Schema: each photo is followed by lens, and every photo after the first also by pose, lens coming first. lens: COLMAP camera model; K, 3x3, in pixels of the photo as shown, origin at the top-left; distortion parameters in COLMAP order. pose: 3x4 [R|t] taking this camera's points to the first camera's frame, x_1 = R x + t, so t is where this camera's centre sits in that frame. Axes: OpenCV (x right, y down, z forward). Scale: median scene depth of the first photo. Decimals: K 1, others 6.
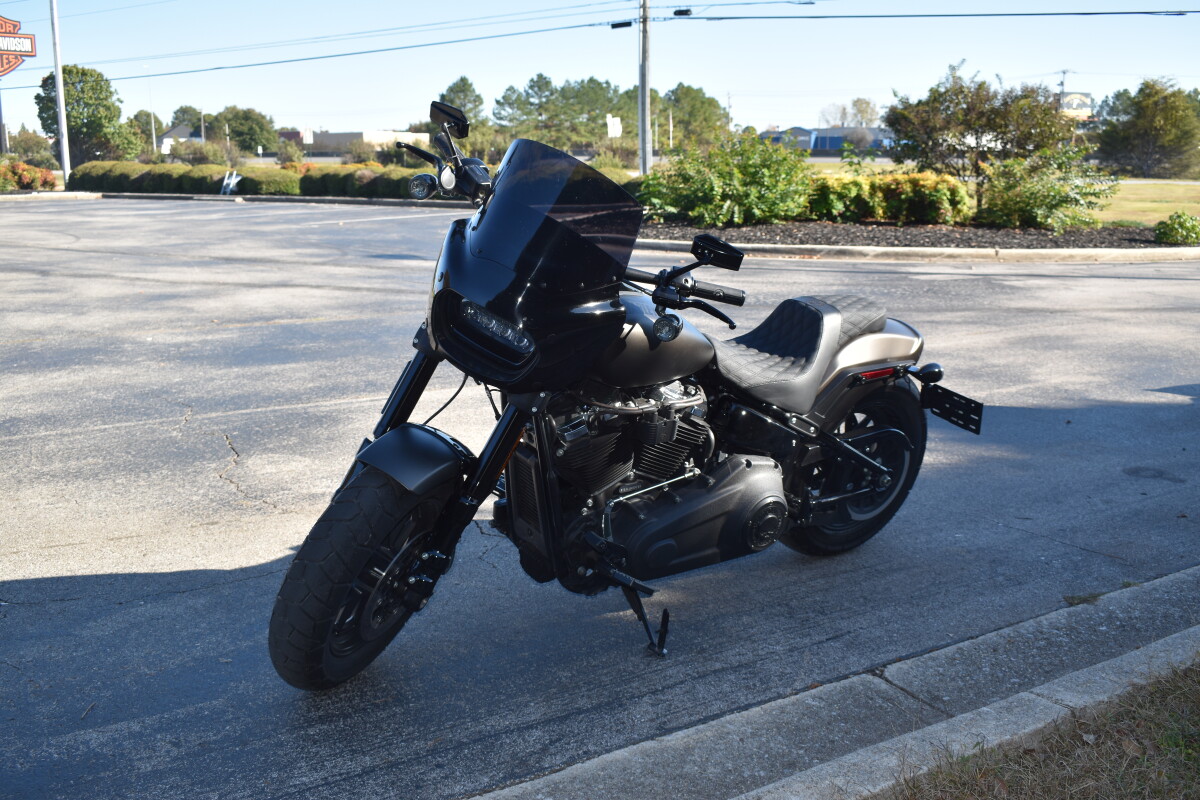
lens RADIAL K [[1215.7, 0, 598.8], [0, 1215.7, 407.2], [0, 0, 1]] dist [-0.072184, 0.000000]
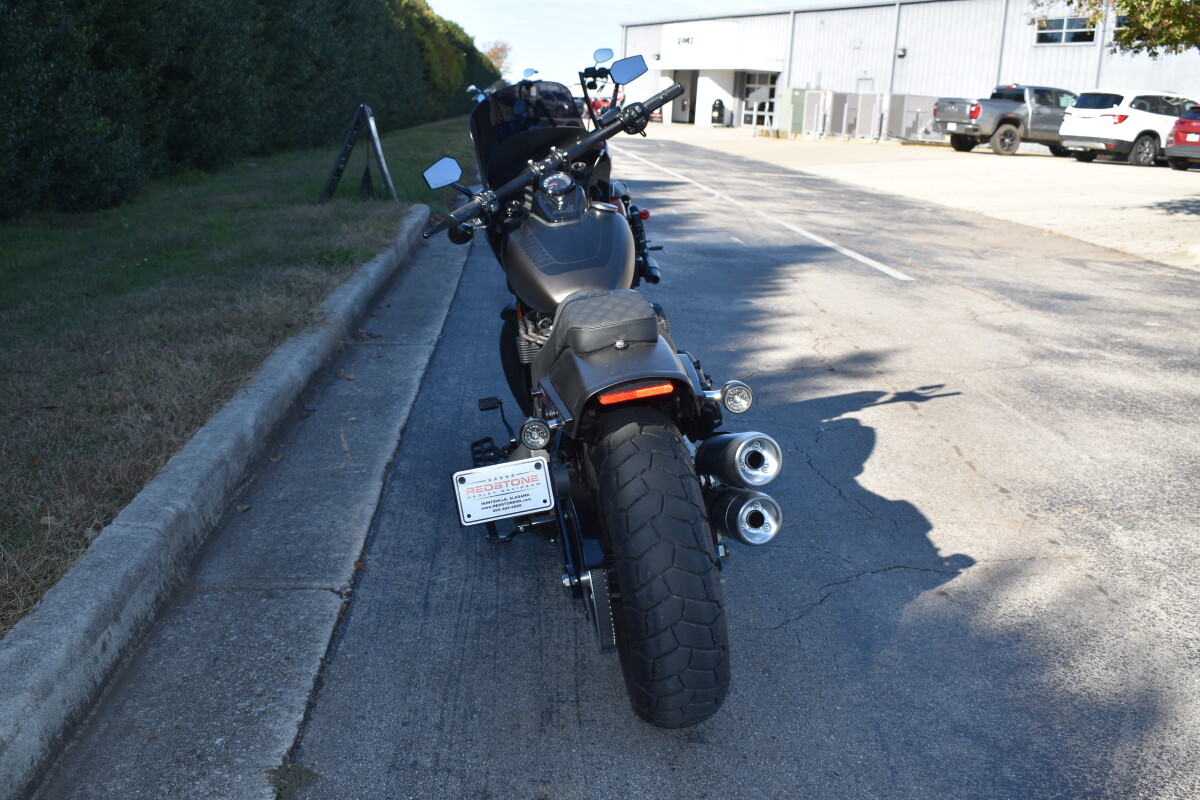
lens RADIAL K [[1215.7, 0, 595.9], [0, 1215.7, 398.2], [0, 0, 1]] dist [-0.072184, 0.000000]
pose [[-0.492182, 0.180761, -0.851518, 0.097433], [-0.230995, 0.916012, 0.327969, -0.031950], [0.839284, 0.358117, -0.409089, 0.155264]]
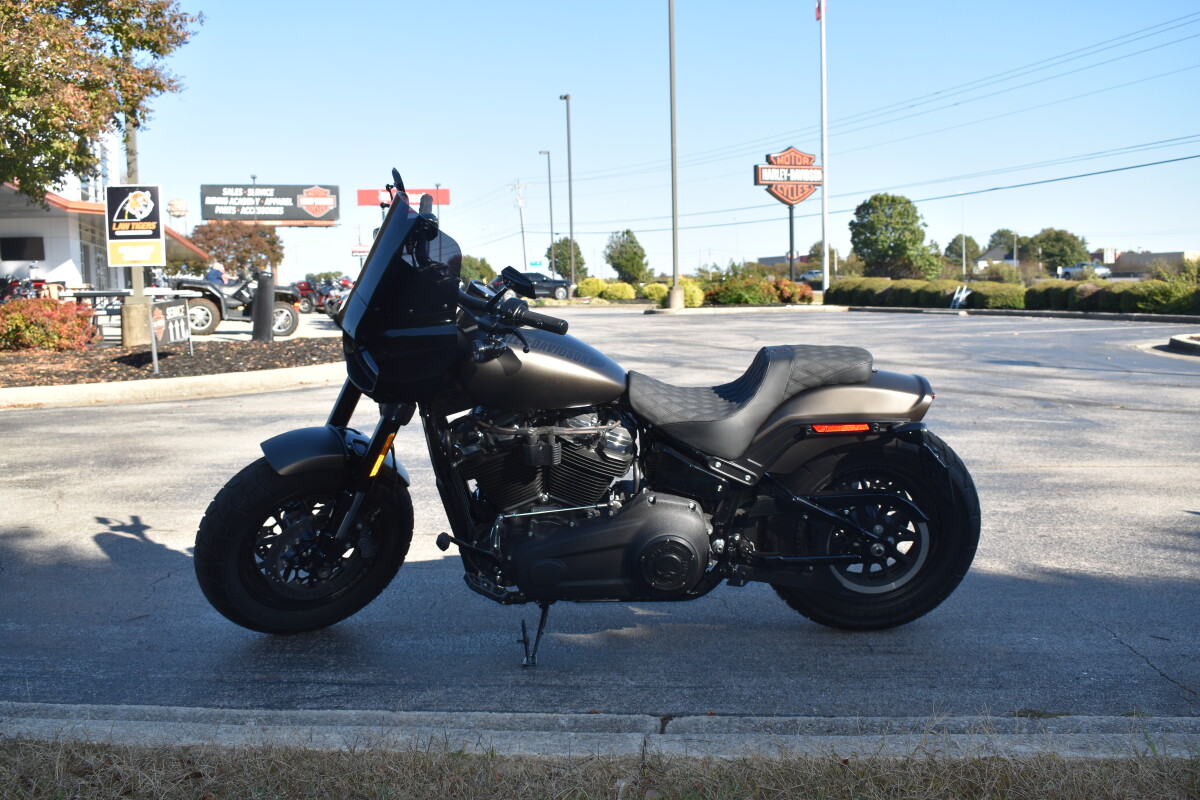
lens RADIAL K [[1215.7, 0, 603.1], [0, 1215.7, 399.2], [0, 0, 1]] dist [-0.072184, 0.000000]
pose [[0.797339, 0.042239, -0.602051, 0.076172], [-0.105912, 0.991860, -0.070679, 0.004244], [0.594166, 0.120120, 0.795323, 0.017369]]
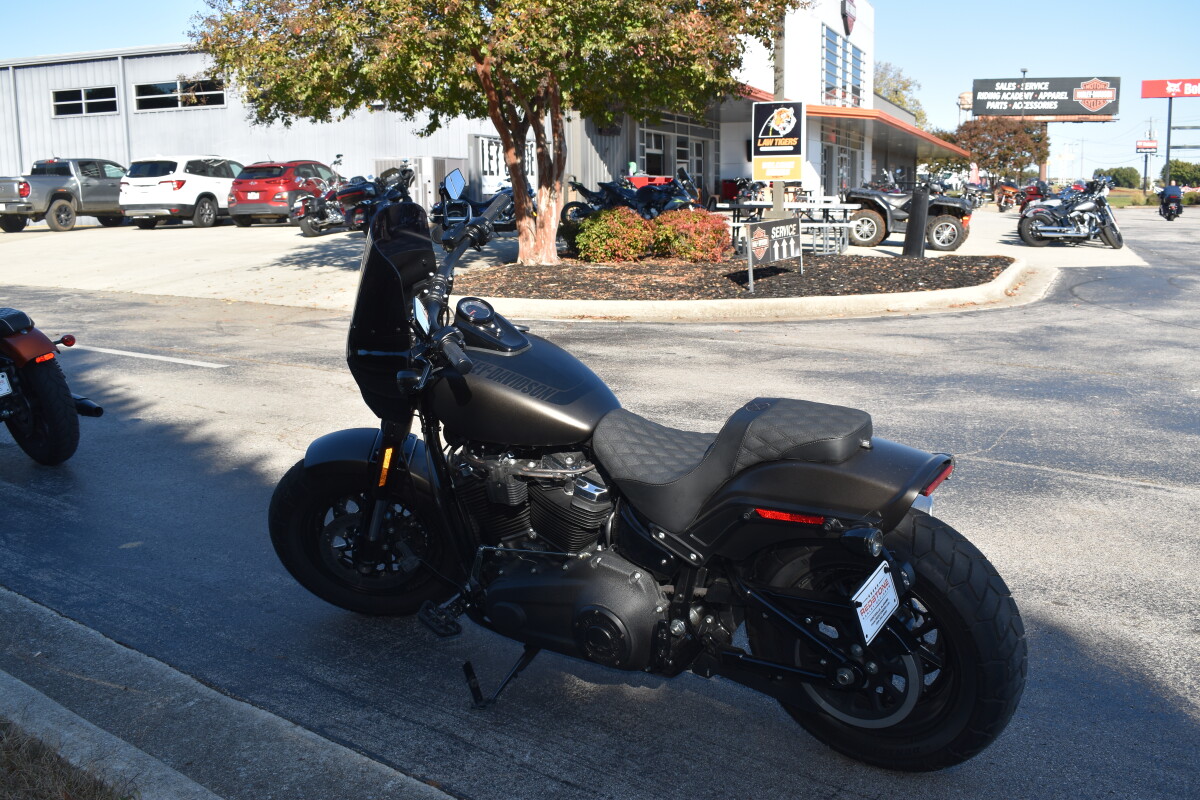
lens RADIAL K [[1215.7, 0, 601.0], [0, 1215.7, 404.9], [0, 0, 1]] dist [-0.072184, 0.000000]
pose [[0.293770, 0.163407, -0.941805, 0.103165], [-0.184809, 0.976399, 0.111763, -0.018184], [0.937841, 0.141222, 0.317035, 0.076929]]
